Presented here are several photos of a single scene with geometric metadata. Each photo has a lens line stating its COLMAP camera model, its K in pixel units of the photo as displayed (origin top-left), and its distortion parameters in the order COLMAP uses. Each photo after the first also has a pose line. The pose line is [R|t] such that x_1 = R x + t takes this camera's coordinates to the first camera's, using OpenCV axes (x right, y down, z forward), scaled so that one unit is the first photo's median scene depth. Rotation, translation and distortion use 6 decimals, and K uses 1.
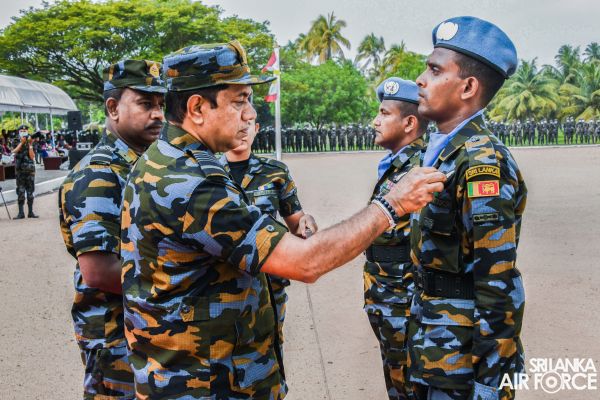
lens RADIAL K [[682.1, 0, 300.0], [0, 682.1, 200.0], [0, 0, 1]] dist [0.026005, 0.030515]
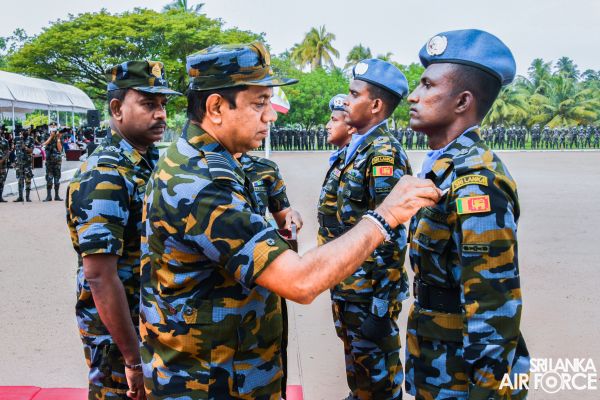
lens RADIAL K [[761.2, 0, 299.7], [0, 761.2, 216.9], [0, 0, 1]] dist [-0.017645, -0.023292]
pose [[0.999519, 0.023696, -0.020000, 0.043495], [-0.023478, 0.999663, 0.011081, 0.025711], [0.020256, -0.010606, 0.999739, -0.255489]]
